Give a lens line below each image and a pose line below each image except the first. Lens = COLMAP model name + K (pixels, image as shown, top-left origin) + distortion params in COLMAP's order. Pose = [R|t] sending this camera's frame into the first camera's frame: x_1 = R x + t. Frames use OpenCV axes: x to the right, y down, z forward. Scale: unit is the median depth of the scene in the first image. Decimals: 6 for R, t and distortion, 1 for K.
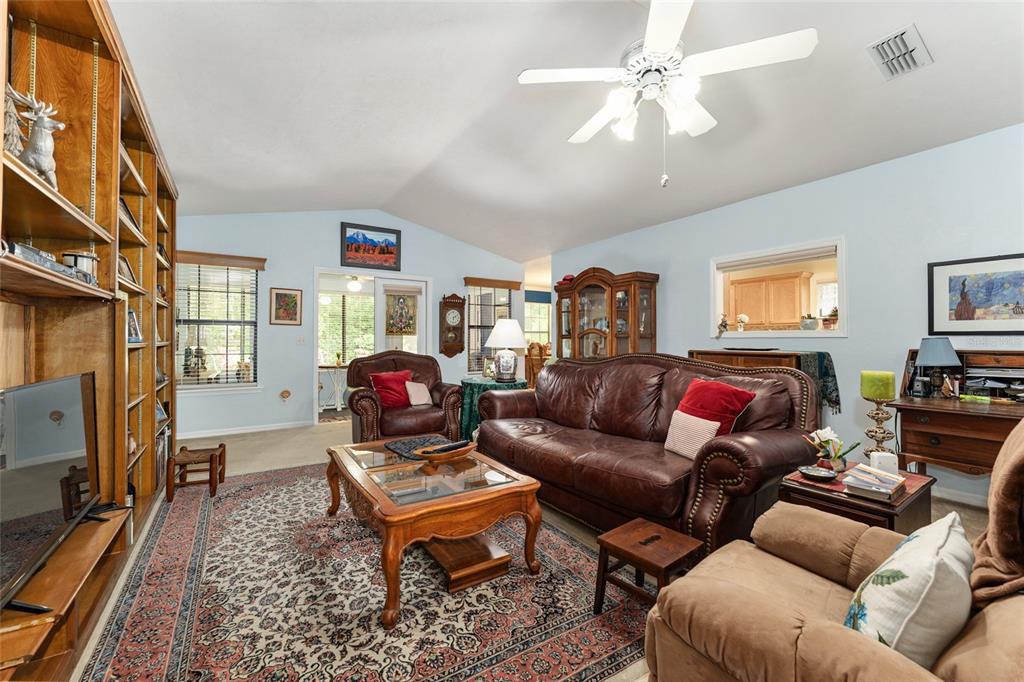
lens RADIAL K [[408.1, 0, 500.9], [0, 408.1, 343.5], [0, 0, 1]] dist [0.002694, -0.001701]
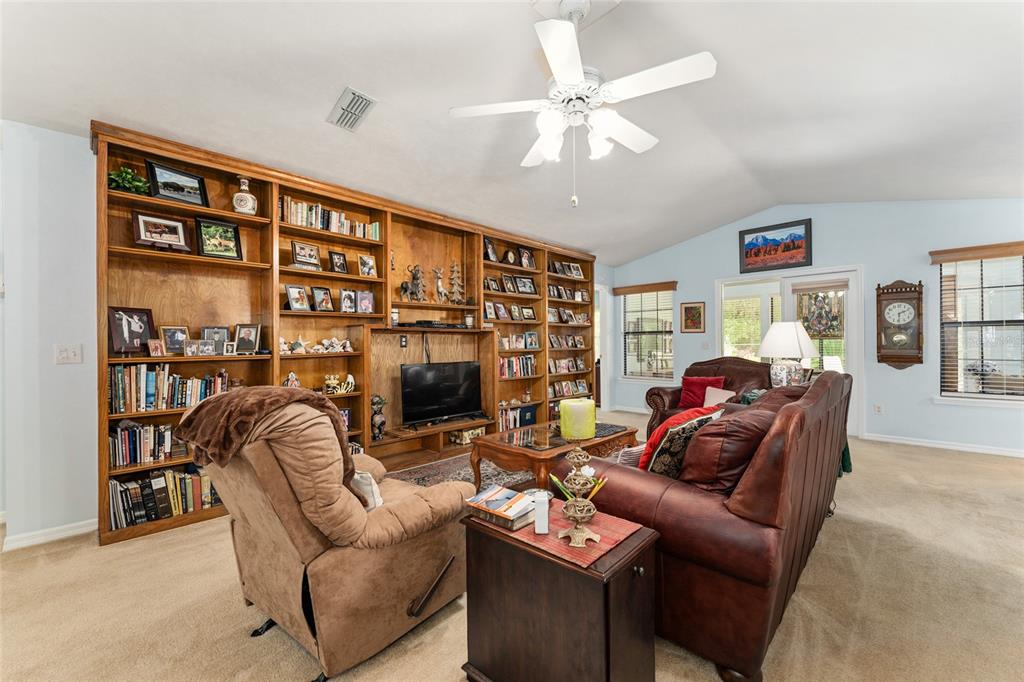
lens RADIAL K [[408.1, 0, 514.8], [0, 408.1, 341.5], [0, 0, 1]] dist [0.002694, -0.001701]
pose [[0.202275, -0.001694, -0.979327, 0.576705], [0.001882, 0.999997, -0.001341, -0.019774], [0.979327, -0.001572, 0.202278, 0.259062]]
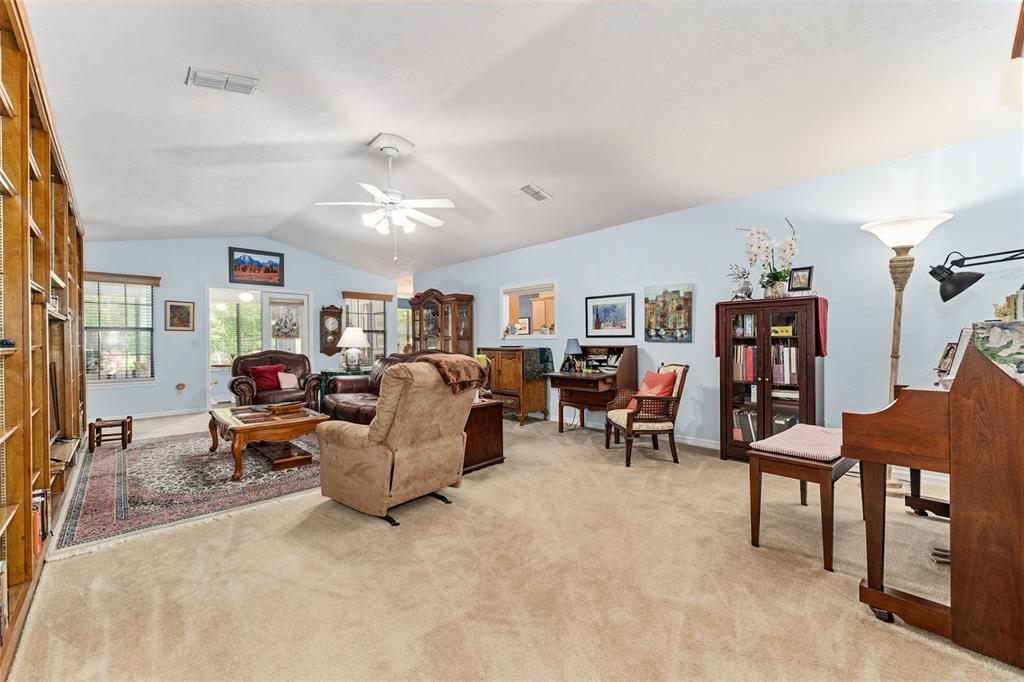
lens RADIAL K [[408.1, 0, 507.4], [0, 408.1, 349.1], [0, 0, 1]] dist [0.002694, -0.001701]
pose [[0.982707, -0.009911, 0.184901, 0.231464], [0.007881, 0.999900, 0.011709, 0.004074], [-0.184998, -0.010049, 0.982687, -0.422626]]
